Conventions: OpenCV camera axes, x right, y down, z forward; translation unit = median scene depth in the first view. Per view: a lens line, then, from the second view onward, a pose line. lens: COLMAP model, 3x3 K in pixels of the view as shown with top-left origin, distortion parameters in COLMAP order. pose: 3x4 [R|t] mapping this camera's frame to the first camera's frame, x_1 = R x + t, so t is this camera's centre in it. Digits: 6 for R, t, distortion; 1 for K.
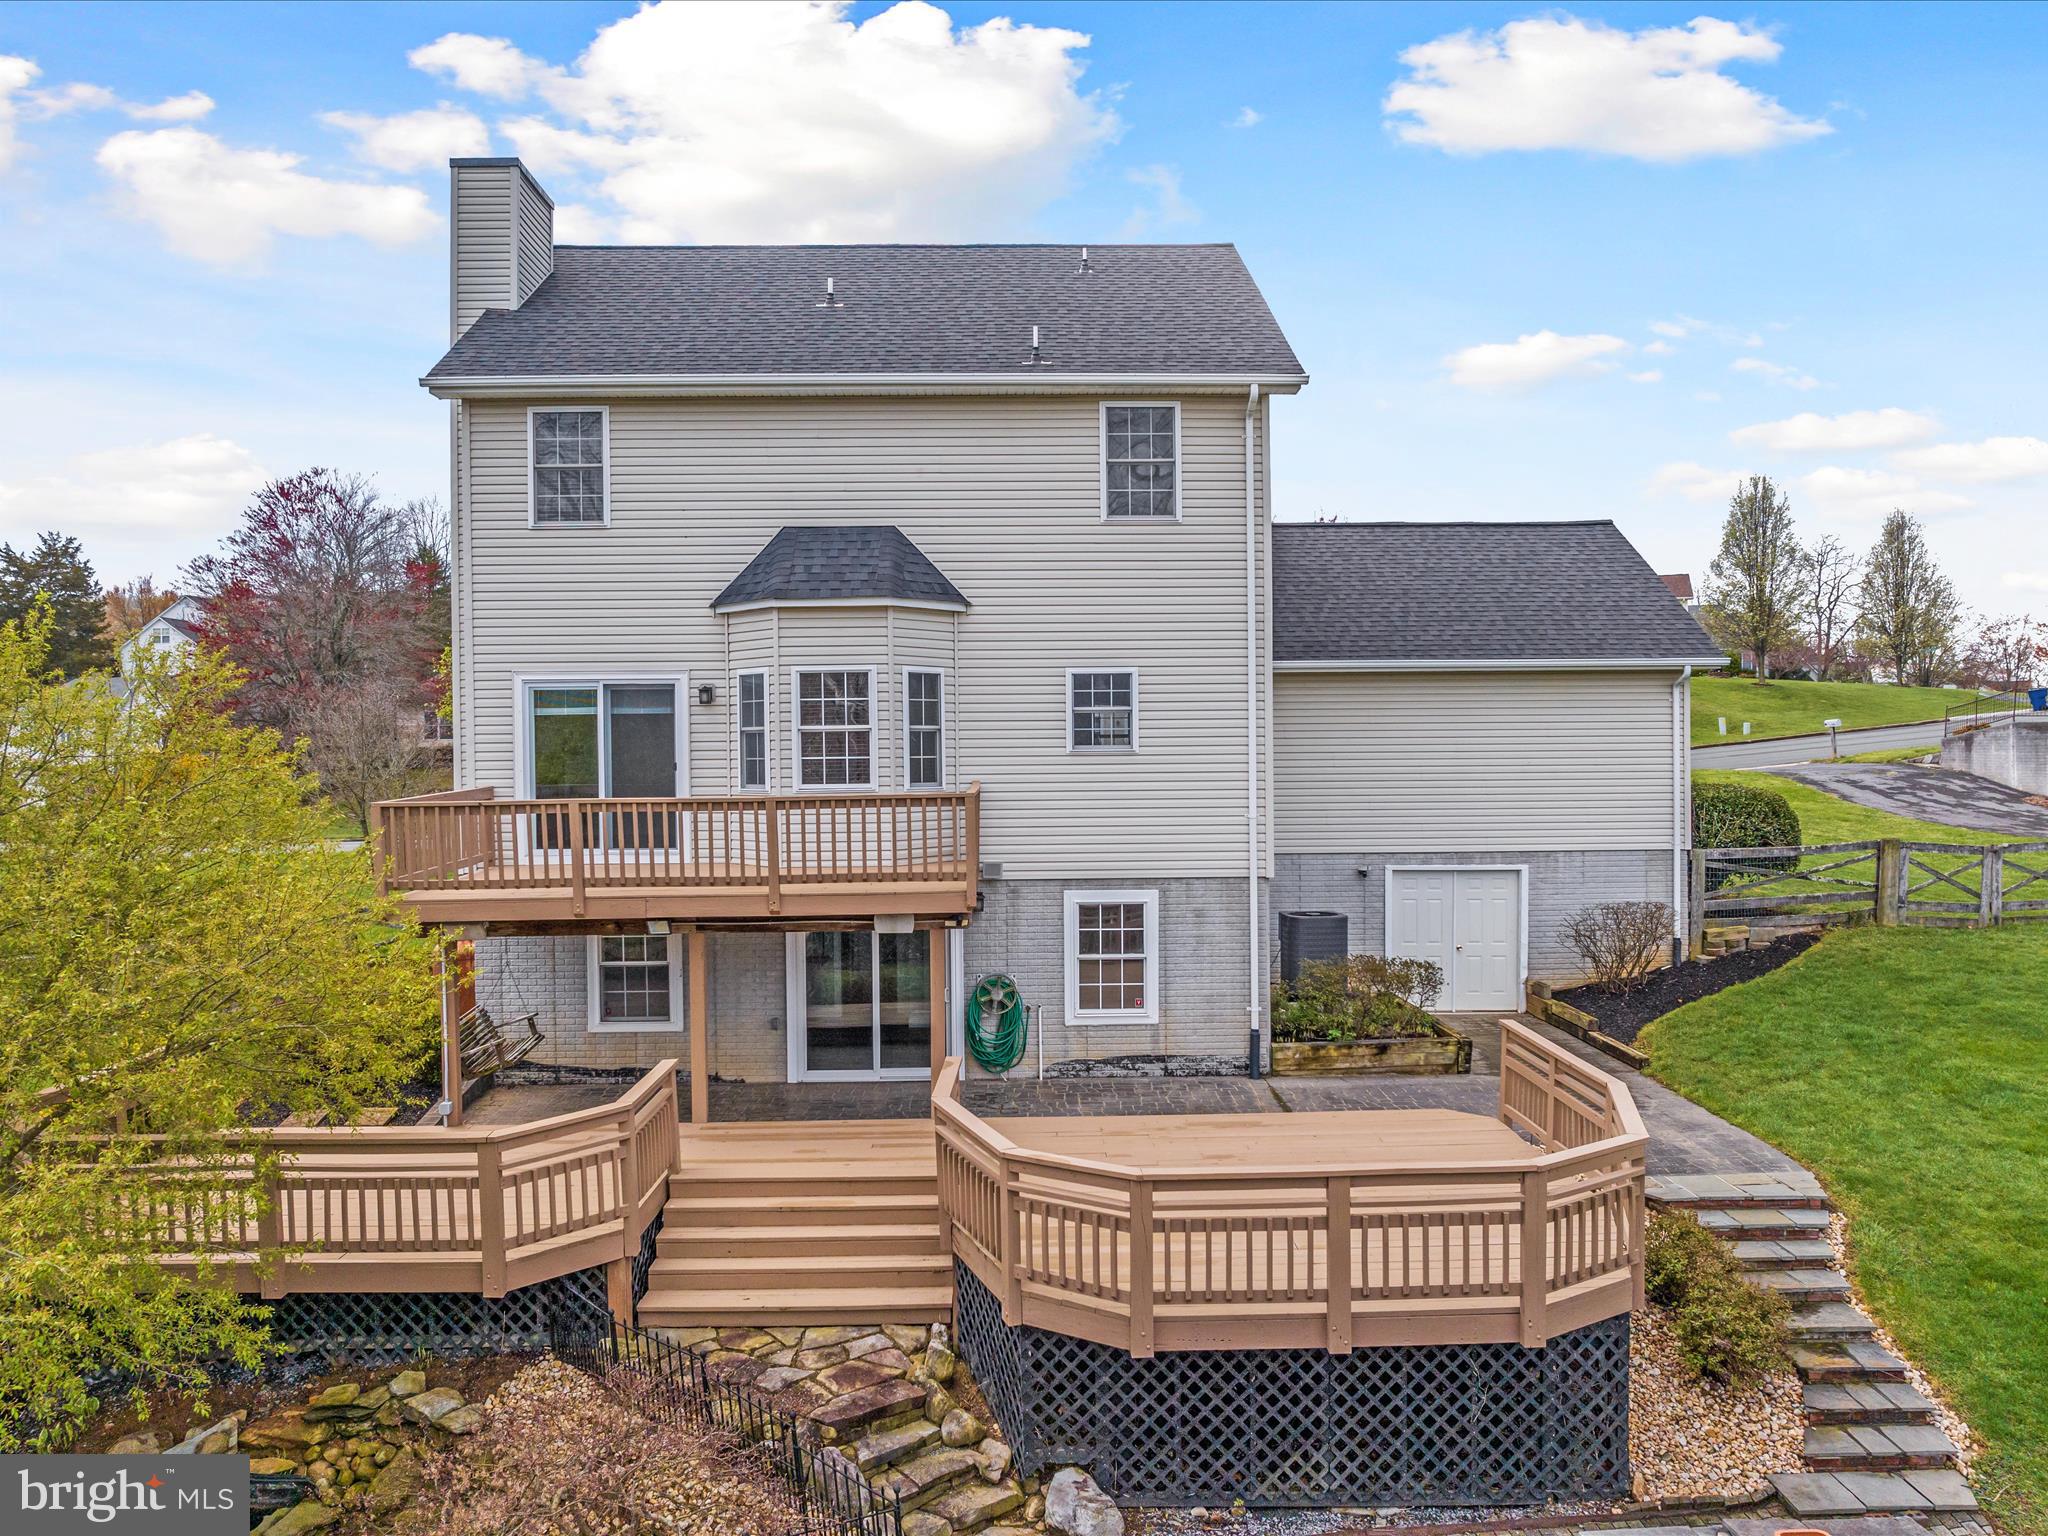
lens RADIAL K [[1441.0, 0, 1024.0], [0, 1441.0, 768.0], [0, 0, 1]] dist [-0.034919, -0.002605]
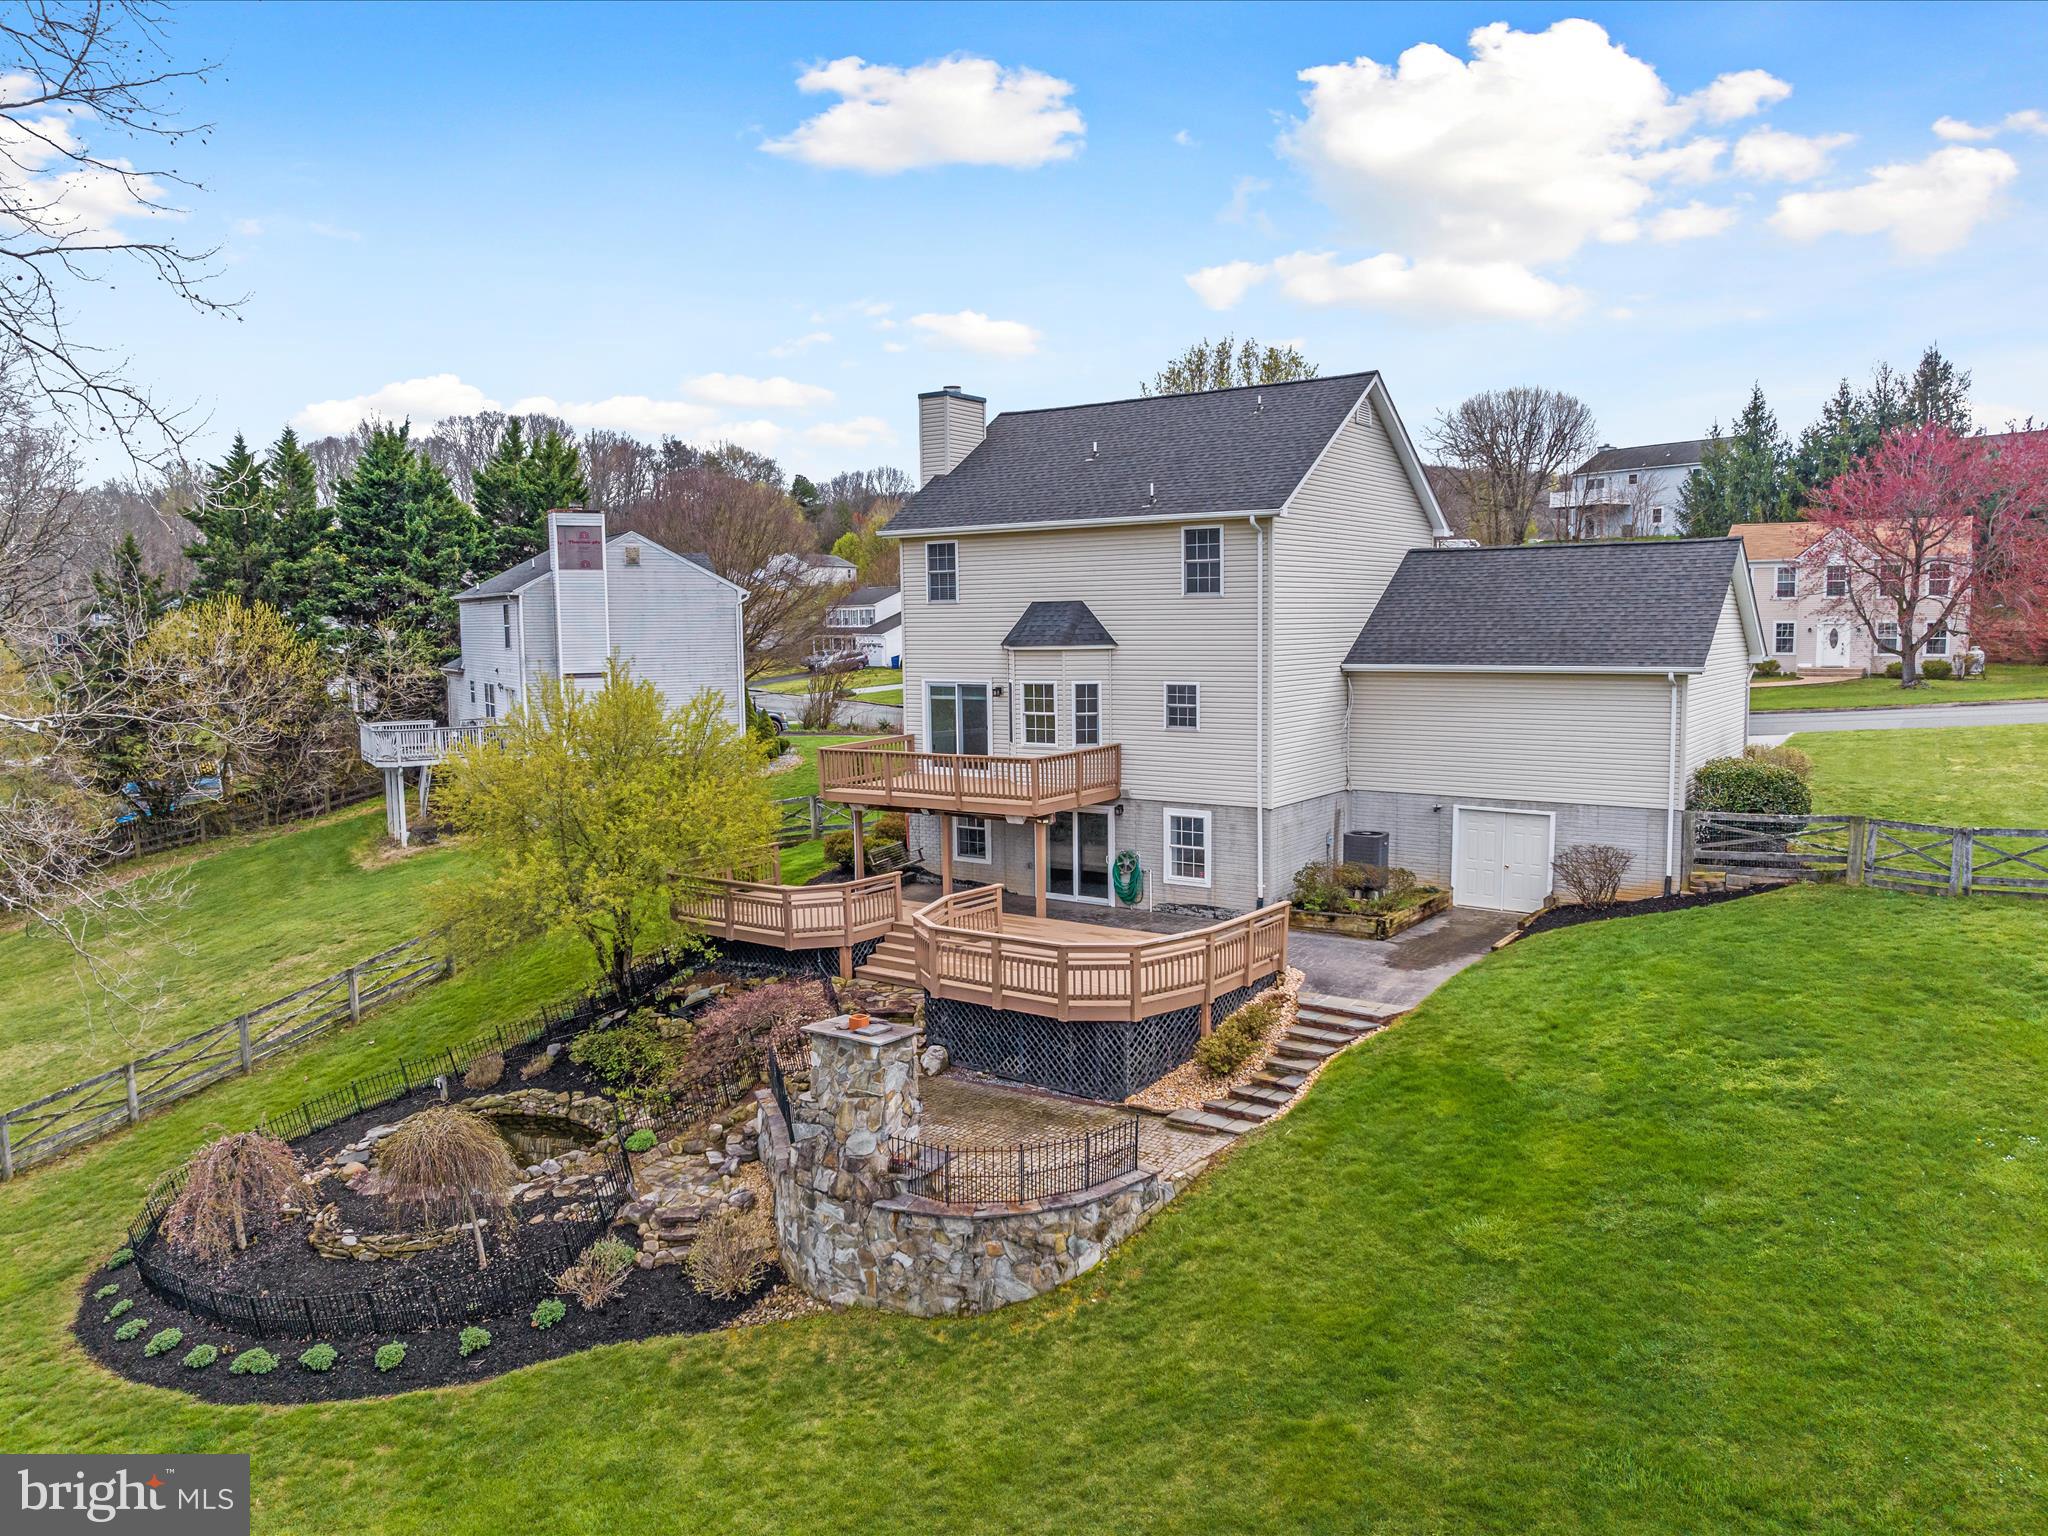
lens RADIAL K [[1441.0, 0, 1024.0], [0, 1441.0, 768.0], [0, 0, 1]] dist [-0.034919, -0.002605]
pose [[0.799937, 0.059537, -0.597123, 0.943129], [-0.001835, 0.995304, 0.096780, -0.133439], [0.600081, -0.076322, 0.796290, -0.502598]]
